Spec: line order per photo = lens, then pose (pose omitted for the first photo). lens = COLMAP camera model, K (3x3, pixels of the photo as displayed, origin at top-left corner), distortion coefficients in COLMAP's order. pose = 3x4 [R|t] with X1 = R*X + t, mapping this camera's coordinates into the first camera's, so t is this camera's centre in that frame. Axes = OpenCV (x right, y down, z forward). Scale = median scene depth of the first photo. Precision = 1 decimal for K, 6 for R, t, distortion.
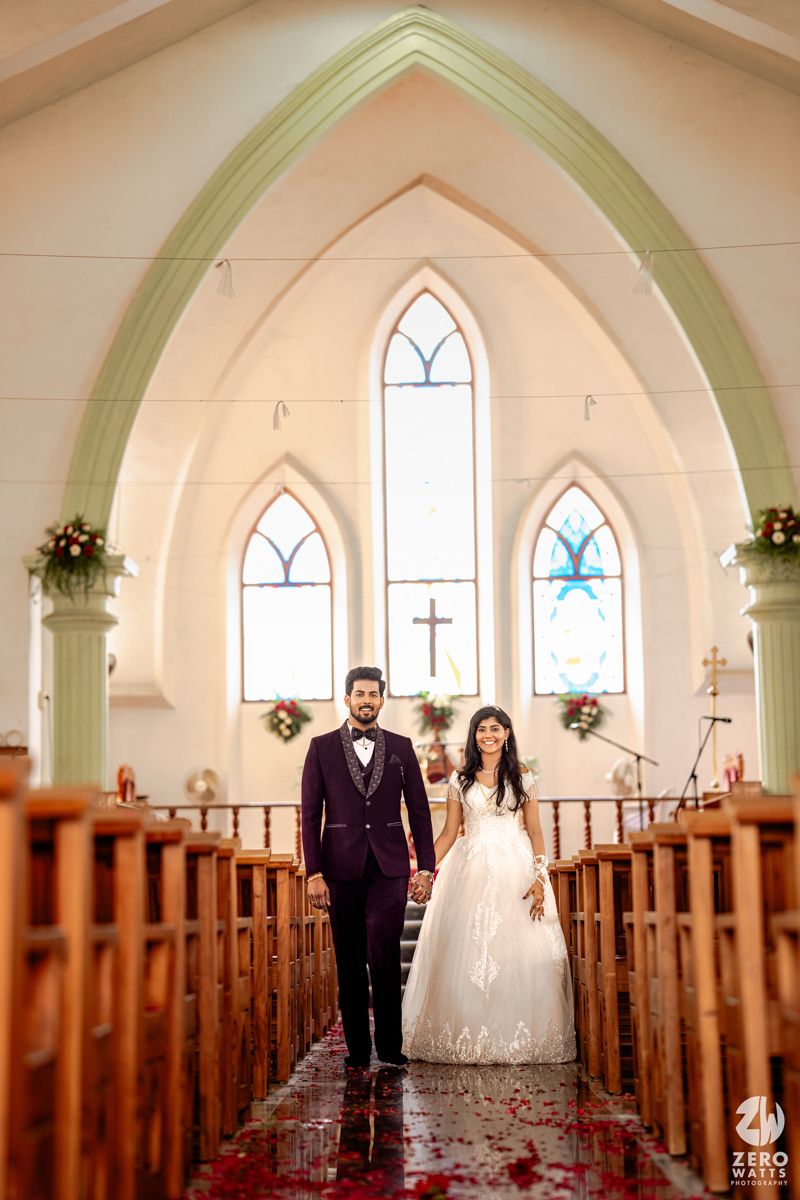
lens RADIAL K [[2872.2, 0, 409.6], [0, 2872.2, 602.9], [0, 0, 1]] dist [0.739534, 0.020231]
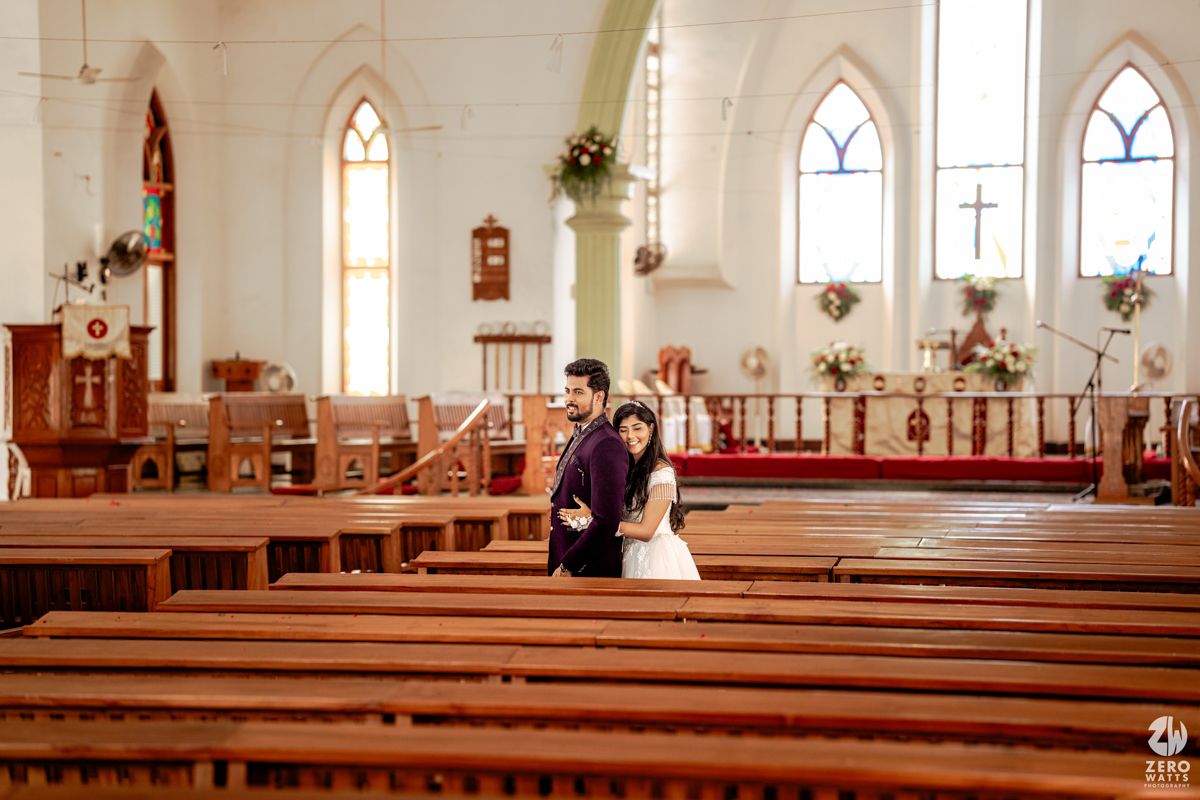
lens RADIAL K [[2874.7, 0, 600.0], [0, 2874.7, 400.0], [0, 0, 1]] dist [0.739129, 0.246376]
pose [[0.960380, 0.017873, -0.278119, 0.194376], [0.013113, 0.993938, 0.109156, -0.046417], [0.278384, -0.108478, 0.954324, -0.057258]]
